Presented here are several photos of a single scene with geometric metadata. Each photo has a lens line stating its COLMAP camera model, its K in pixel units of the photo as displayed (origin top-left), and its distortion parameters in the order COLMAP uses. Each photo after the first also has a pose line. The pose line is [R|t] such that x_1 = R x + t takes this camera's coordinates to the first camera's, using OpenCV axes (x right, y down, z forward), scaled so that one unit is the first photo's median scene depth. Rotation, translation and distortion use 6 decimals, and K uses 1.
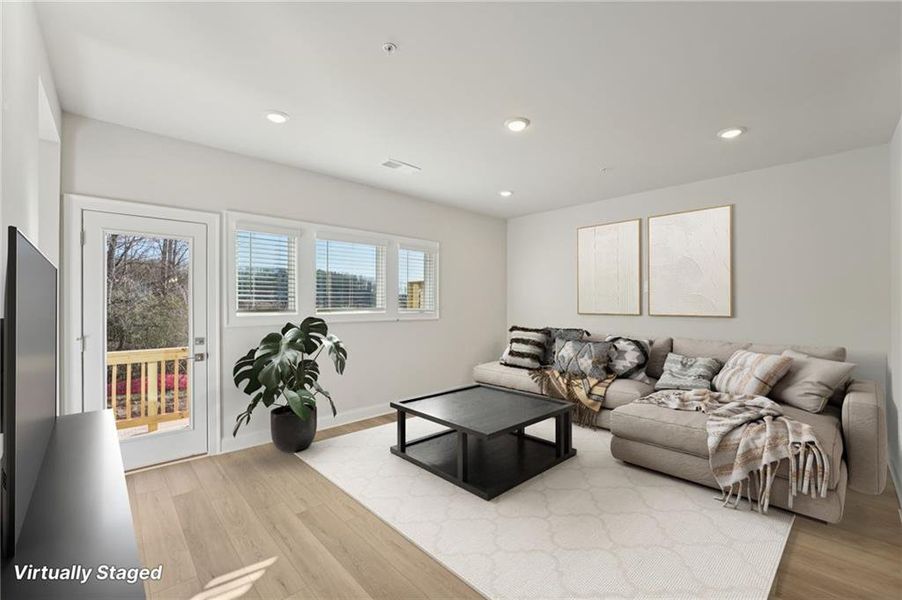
lens RADIAL K [[370.1, 0, 454.8], [0, 370.1, 302.5], [0, 0, 1]] dist [-0.028753, 0.004499]
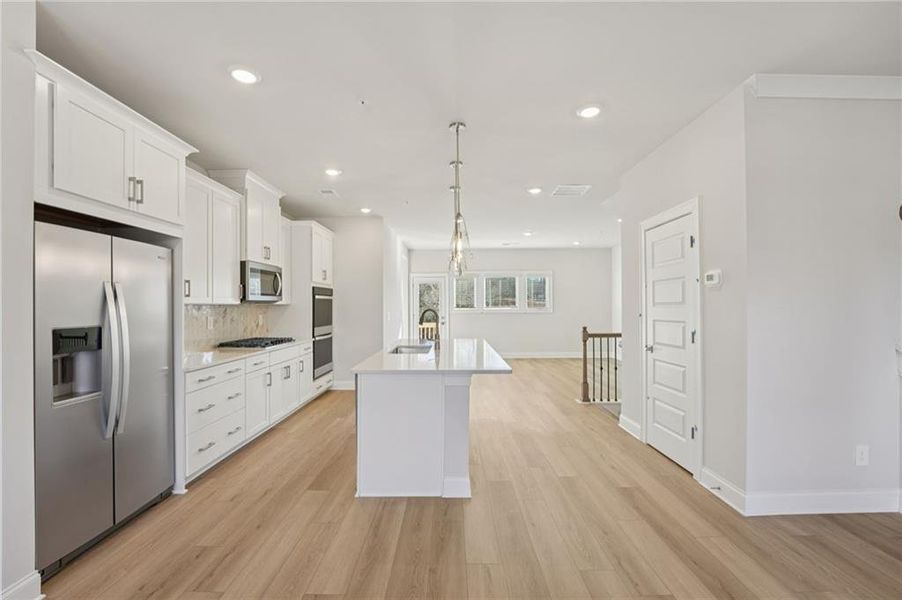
lens RADIAL K [[370.1, 0, 446.9], [0, 370.1, 306.3], [0, 0, 1]] dist [-0.028753, 0.004499]
pose [[0.708215, 0.002020, -0.705994, 1.401500], [0.007675, 0.999915, 0.010560, -0.015959], [0.705955, -0.012897, 0.708139, -1.061232]]
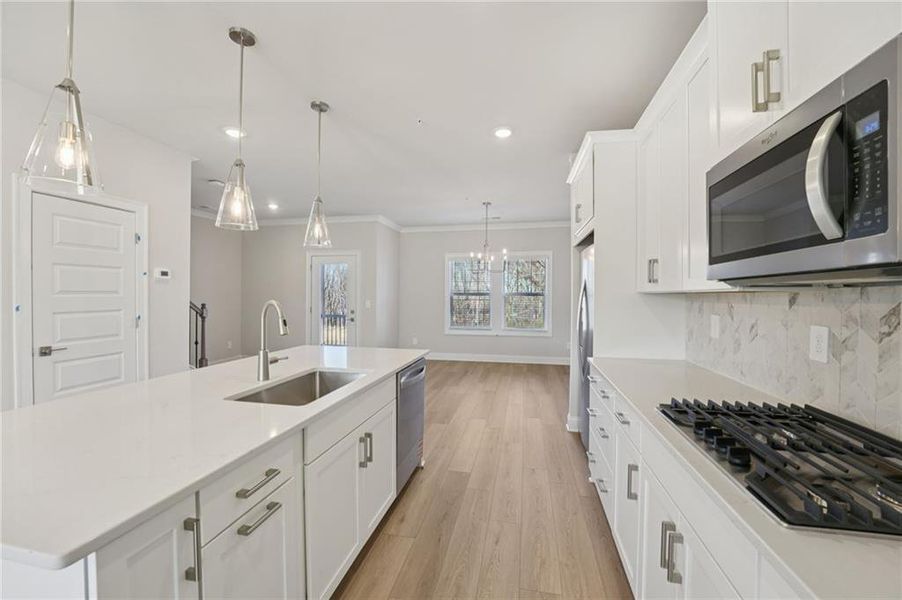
lens RADIAL K [[370.1, 0, 446.9], [0, 370.1, 301.4], [0, 0, 1]] dist [-0.028753, 0.004499]
pose [[-0.554960, -0.014765, 0.831746, -0.096880], [-0.011303, 0.999884, 0.010209, -0.002968], [-0.831800, -0.003736, -0.555063, -0.171631]]
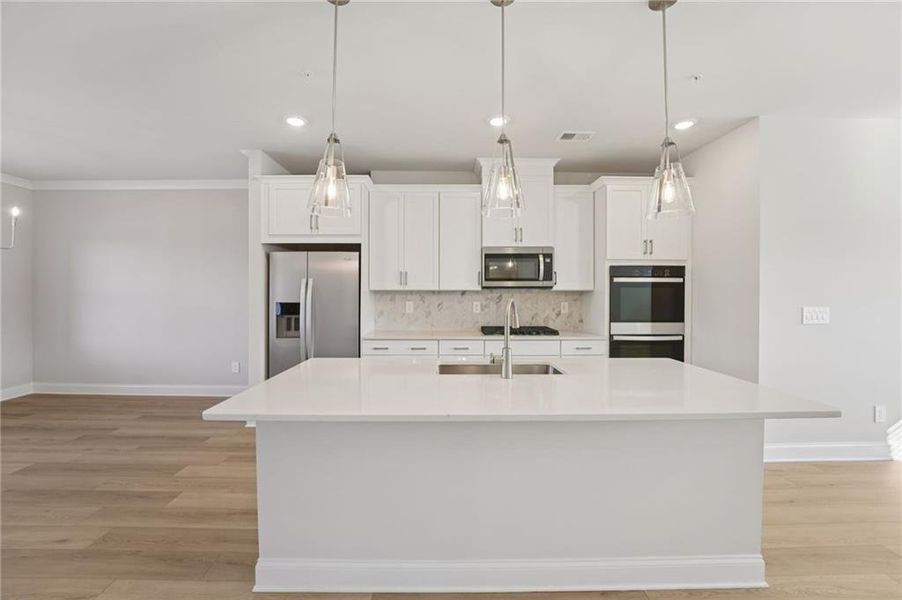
lens RADIAL K [[370.1, 0, 448.4], [0, 370.1, 289.9], [0, 0, 1]] dist [-0.028753, 0.004499]
pose [[-0.689577, -0.003189, -0.724206, 1.052438], [0.006089, 0.999929, -0.010201, -0.004278], [0.724187, -0.011444, -0.689509, 0.088948]]
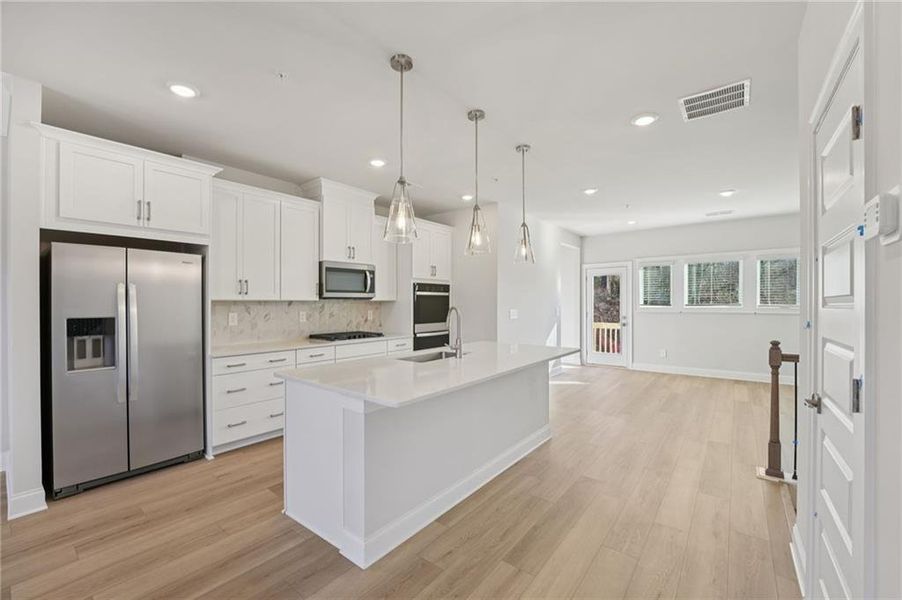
lens RADIAL K [[370.1, 0, 450.8], [0, 370.1, 302.5], [0, 0, 1]] dist [-0.028753, 0.004499]
pose [[0.134919, 0.002940, -0.990852, 1.457012], [0.009039, 0.999950, 0.004197, -0.009610], [0.990815, -0.009522, 0.134885, -0.396928]]
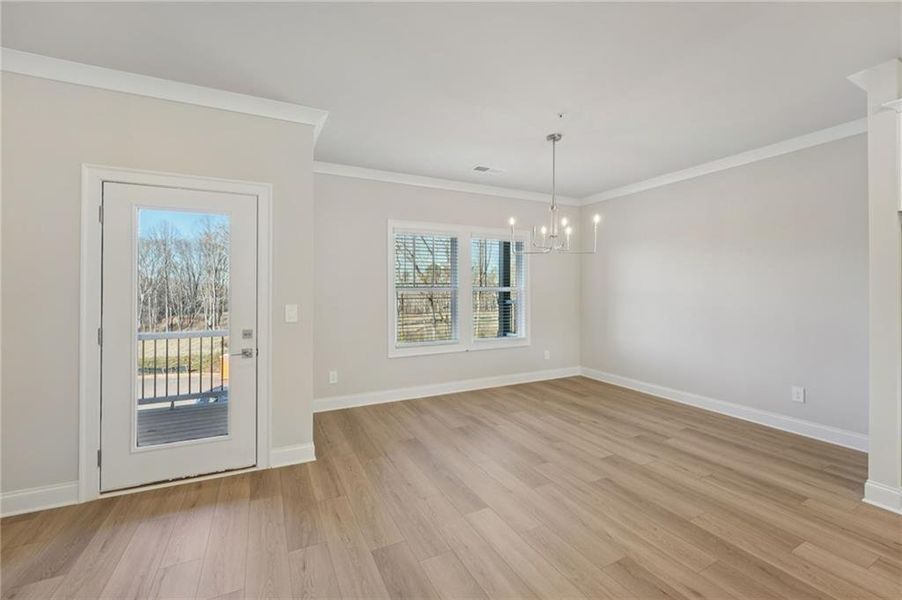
lens RADIAL K [[370.1, 0, 446.1], [0, 370.1, 288.3], [0, 0, 1]] dist [-0.028753, 0.004499]
pose [[-0.954885, 0.002779, 0.296964, 1.247169], [-0.001669, 0.999890, -0.014726, -0.008239], [-0.296972, -0.014558, -0.954775, -0.217296]]
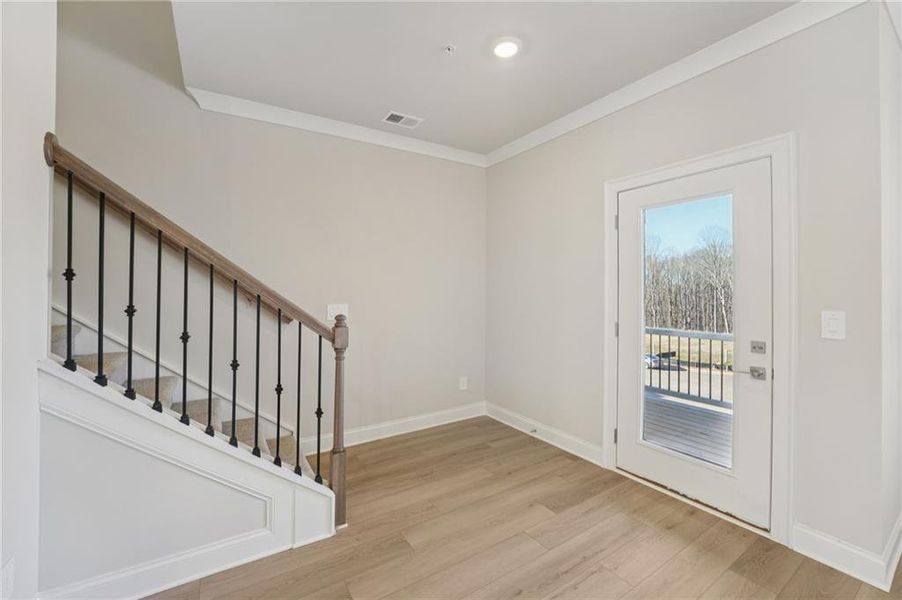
lens RADIAL K [[370.1, 0, 448.4], [0, 370.1, 288.7], [0, 0, 1]] dist [-0.028753, 0.004499]
pose [[0.185404, 0.005441, 0.982647, 1.228893], [-0.004055, 0.999980, -0.004772, -0.009095], [-0.982654, -0.003100, 0.185423, -0.482663]]
